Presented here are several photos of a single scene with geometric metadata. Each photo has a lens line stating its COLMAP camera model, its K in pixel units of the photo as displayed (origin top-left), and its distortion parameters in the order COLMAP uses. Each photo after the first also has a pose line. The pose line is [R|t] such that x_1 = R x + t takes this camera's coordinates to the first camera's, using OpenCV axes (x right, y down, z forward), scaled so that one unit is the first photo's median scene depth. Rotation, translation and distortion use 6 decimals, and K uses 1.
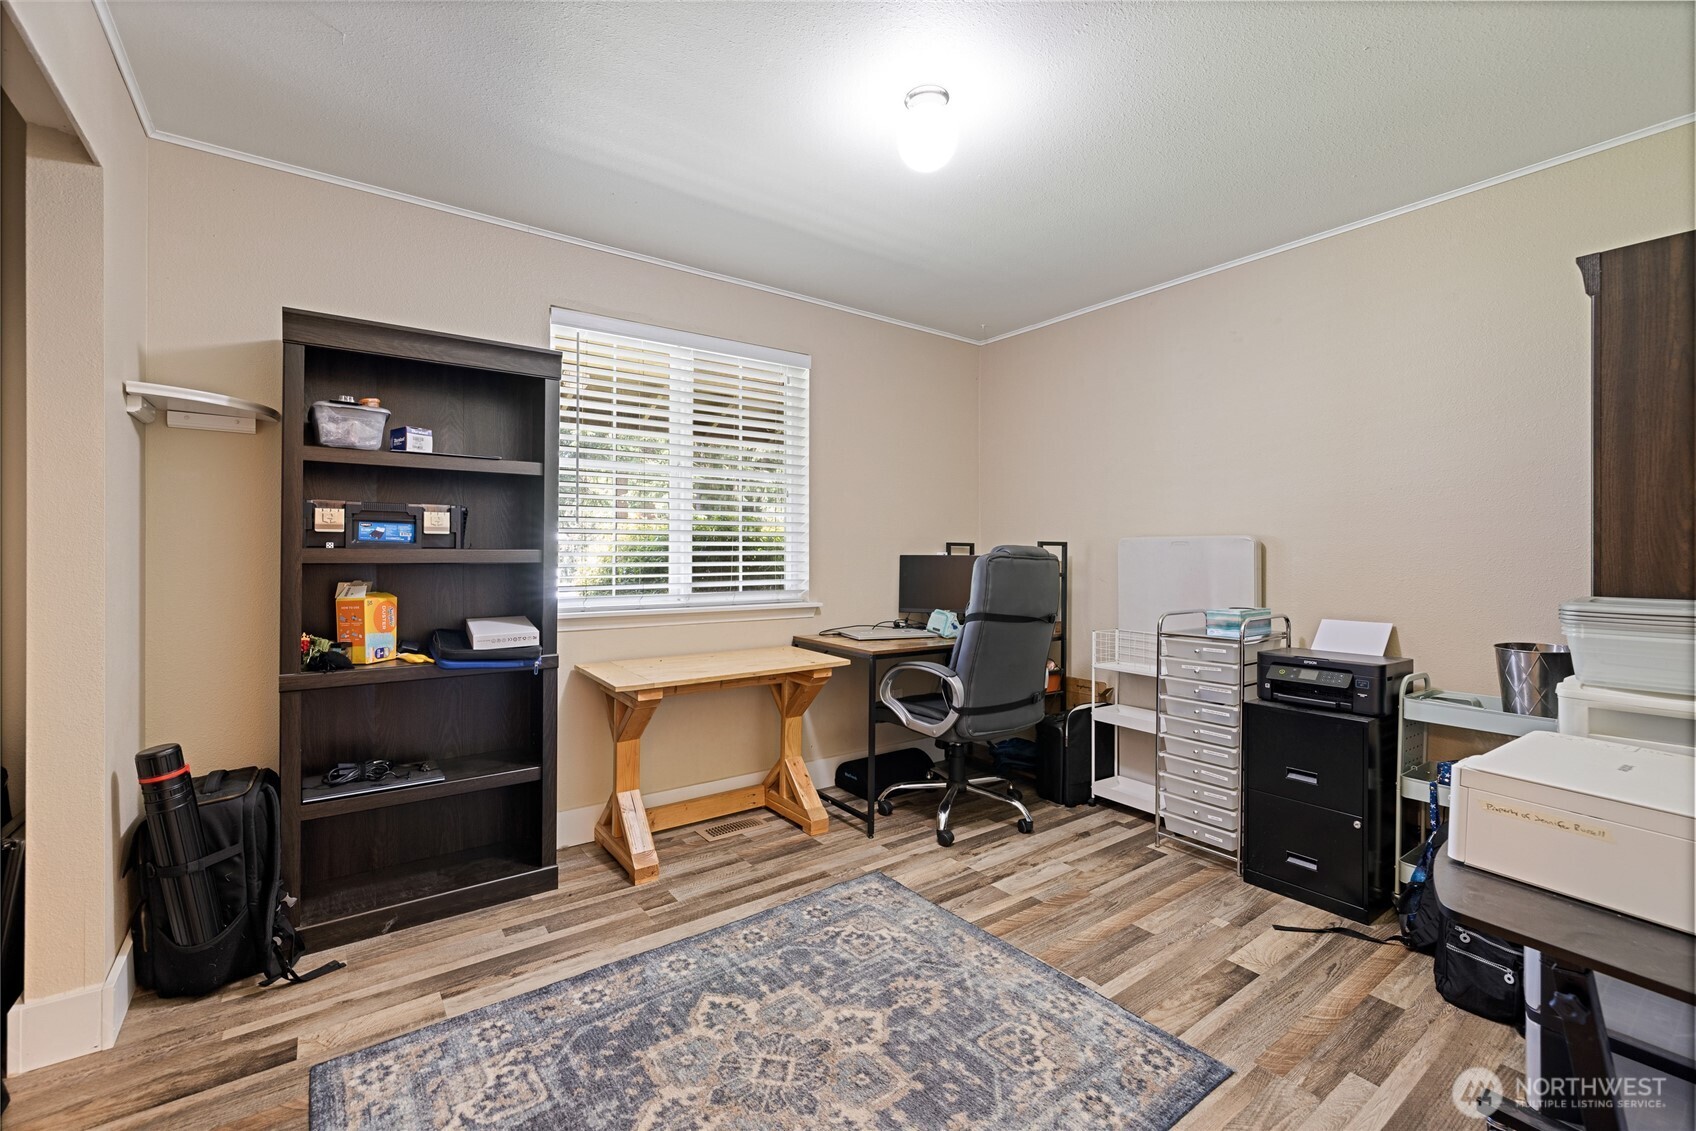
lens RADIAL K [[721.5, 0, 833.8], [0, 721.5, 557.4], [0, 0, 1]] dist [-0.000119, -0.000477]
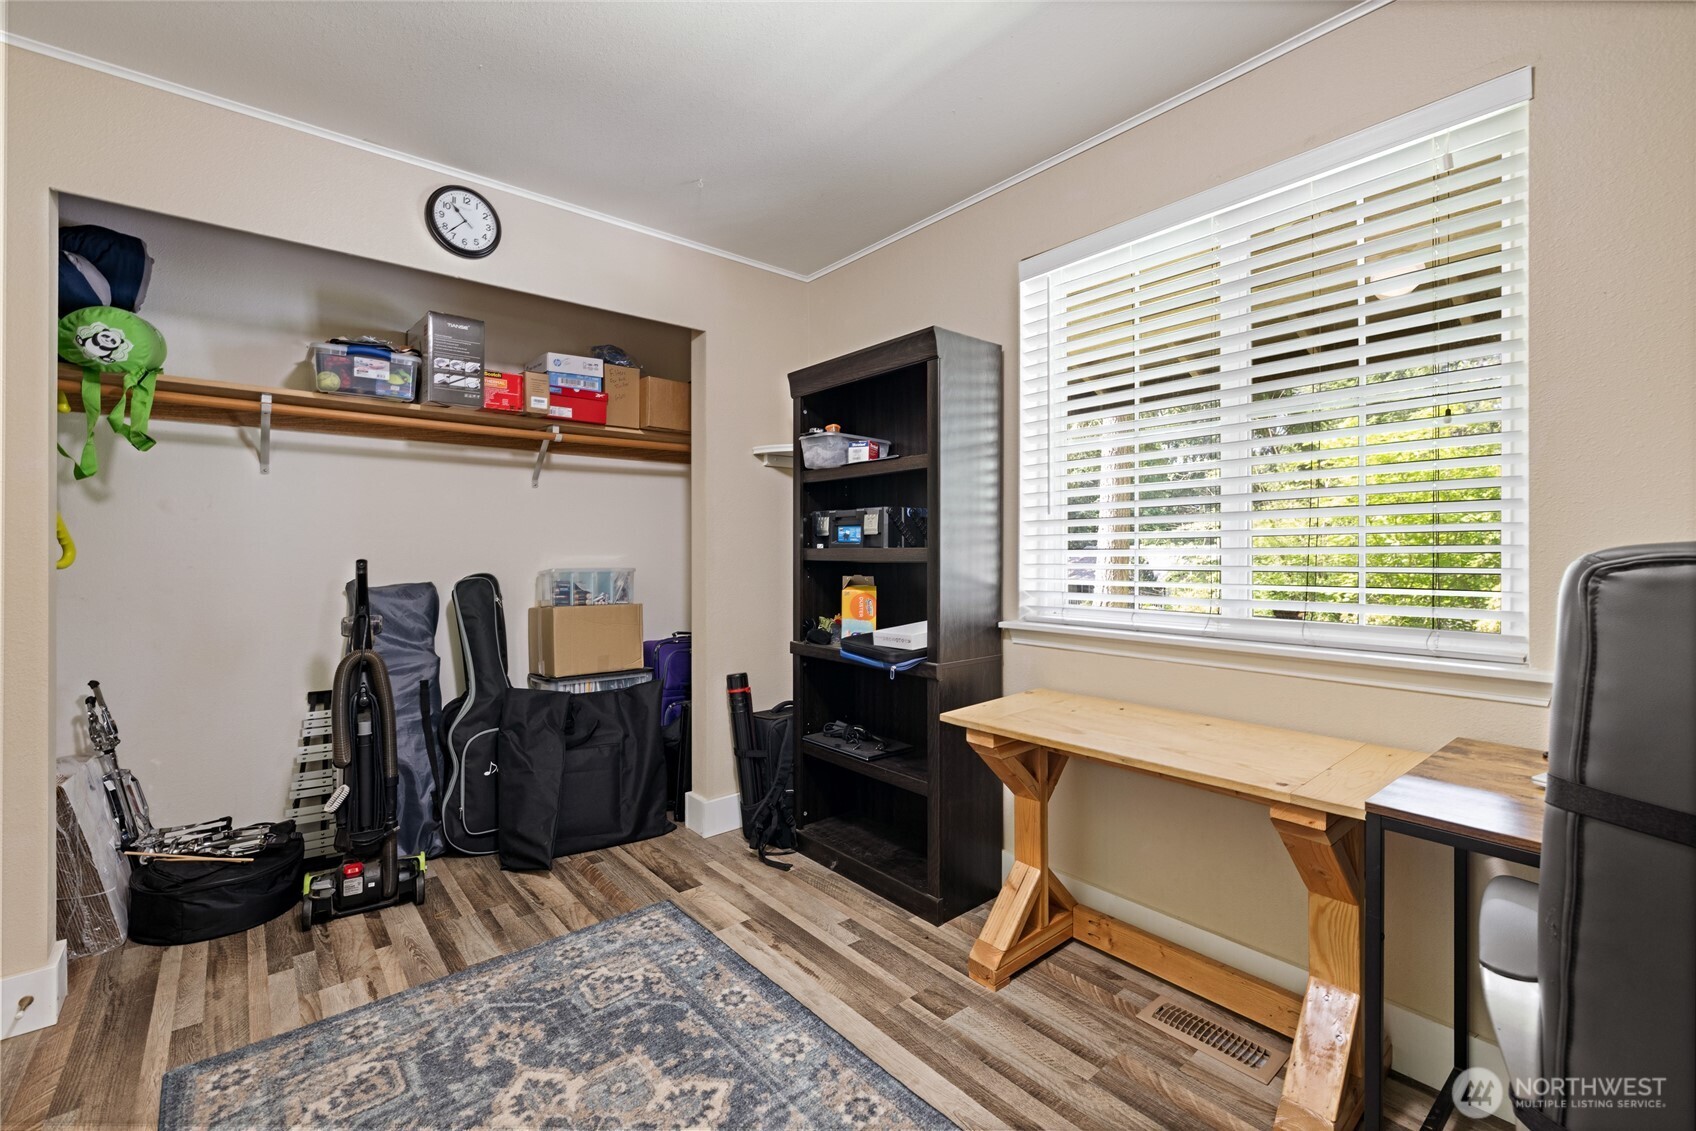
lens RADIAL K [[721.5, 0, 833.0], [0, 721.5, 560.5], [0, 0, 1]] dist [-0.000119, -0.000477]
pose [[0.051287, 0.005053, -0.998671, 0.587958], [-0.006916, 0.999965, 0.004704, 0.002340], [0.998660, 0.006666, 0.051320, 0.965745]]
